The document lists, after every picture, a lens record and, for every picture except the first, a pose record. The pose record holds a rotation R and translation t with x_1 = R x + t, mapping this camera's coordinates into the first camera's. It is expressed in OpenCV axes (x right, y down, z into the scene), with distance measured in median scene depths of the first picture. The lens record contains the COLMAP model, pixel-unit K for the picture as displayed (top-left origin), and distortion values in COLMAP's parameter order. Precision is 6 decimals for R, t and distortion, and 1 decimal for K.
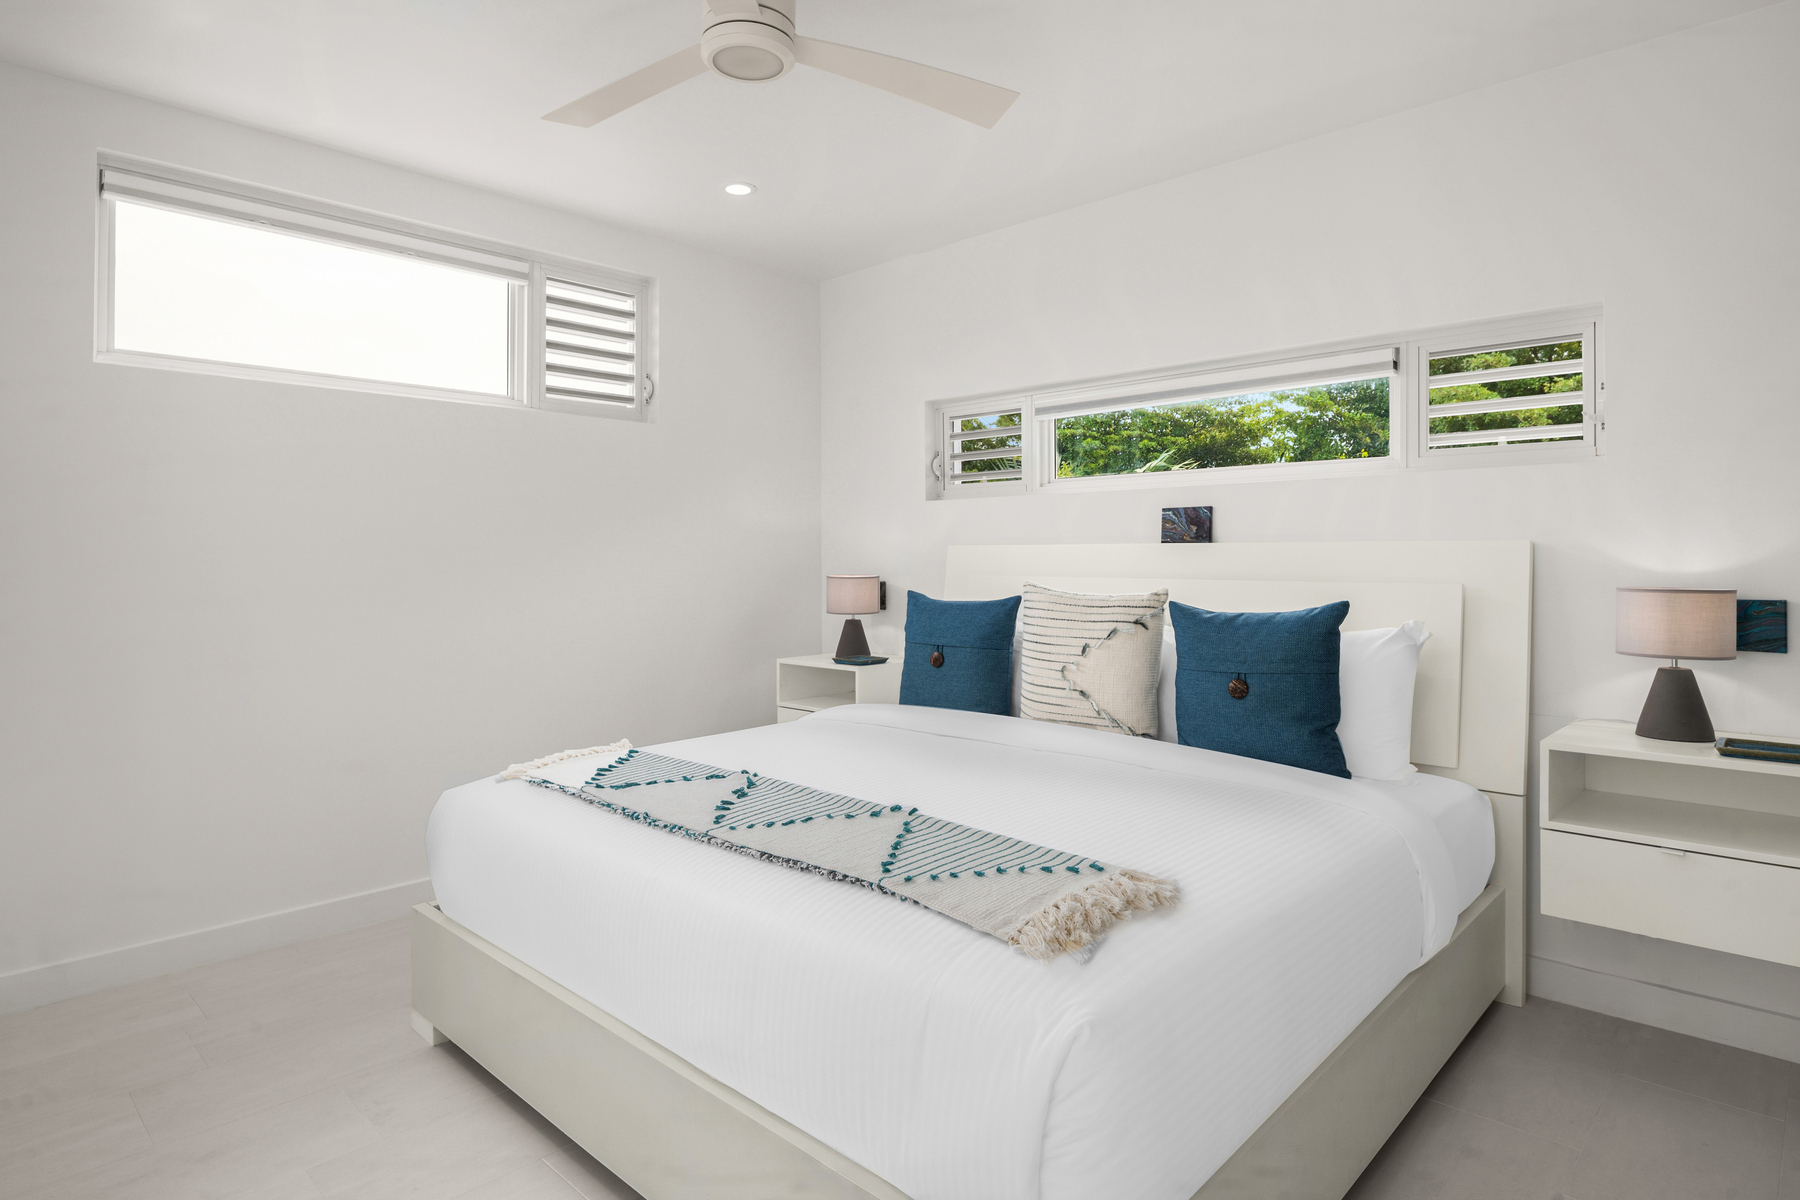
lens RADIAL K [[974.4, 0, 901.3], [0, 974.4, 563.6], [0, 0, 1]] dist [0.001997, 0.000495]
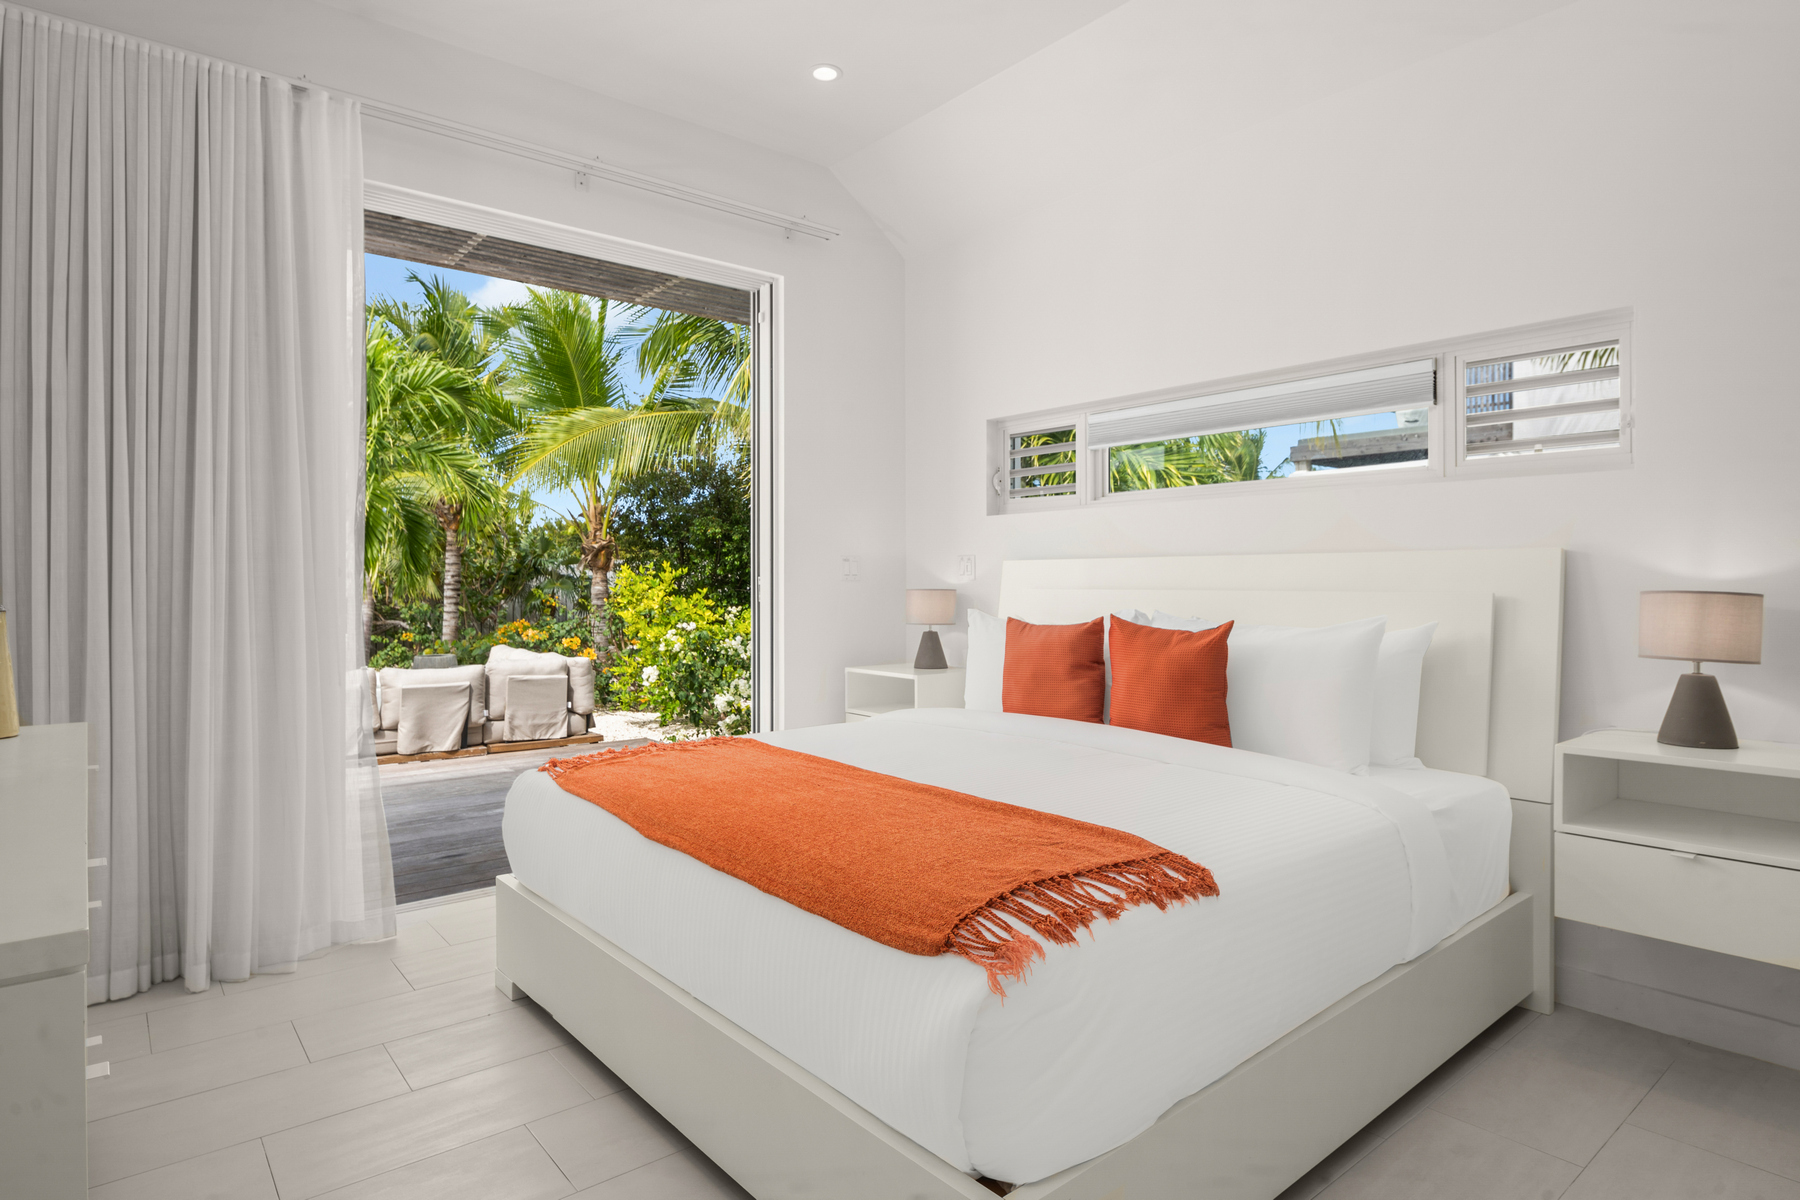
lens RADIAL K [[974.4, 0, 901.3], [0, 974.4, 563.6], [0, 0, 1]] dist [0.001997, 0.000495]
pose [[0.994113, -0.008141, -0.108041, 0.079245], [0.006791, 0.999894, -0.012852, 0.000137], [0.108134, 0.012043, 0.994063, -0.075846]]
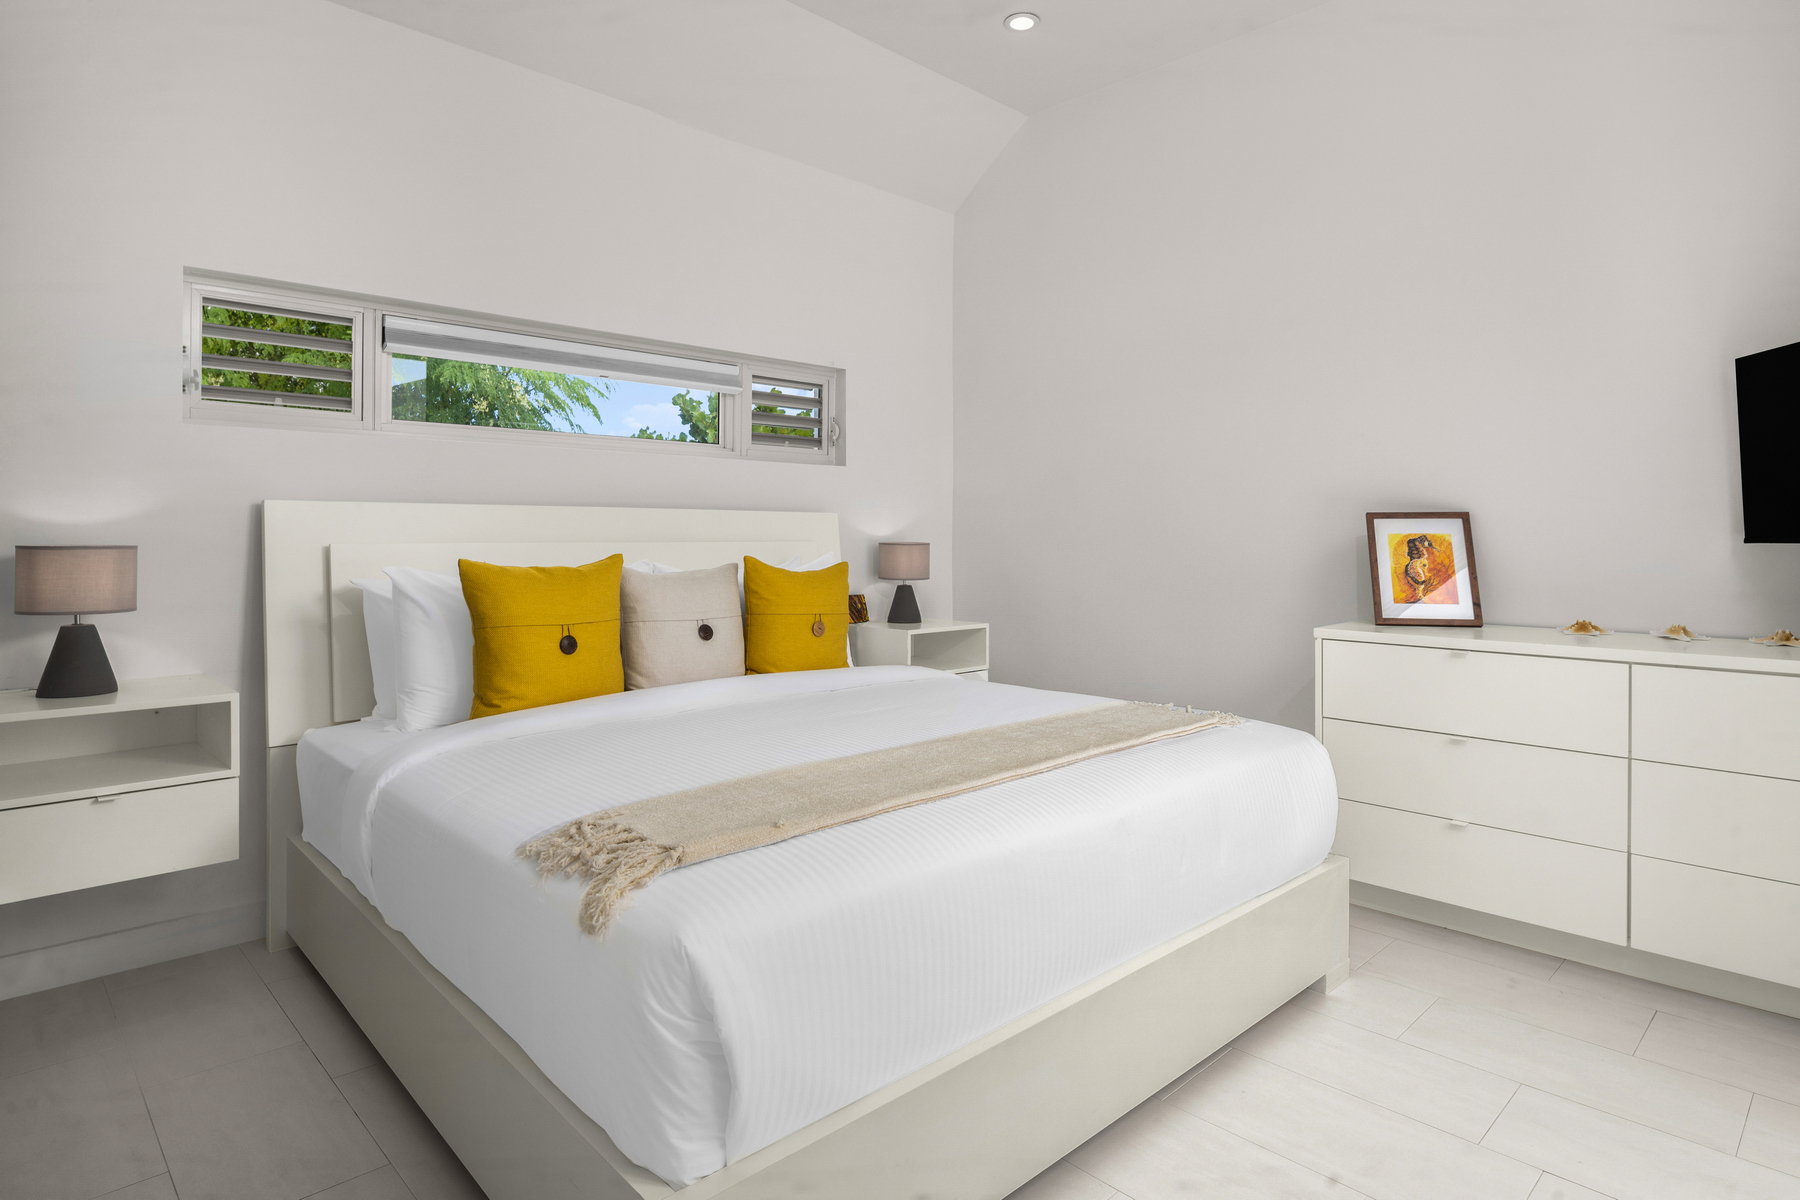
lens RADIAL K [[974.4, 0, 901.3], [0, 974.4, 563.6], [0, 0, 1]] dist [0.001997, 0.000495]
pose [[0.062916, -0.039552, 0.997235, -2.647154], [-0.006624, 0.999176, 0.040047, -0.014437], [-0.997997, -0.009126, 0.062602, 2.331935]]
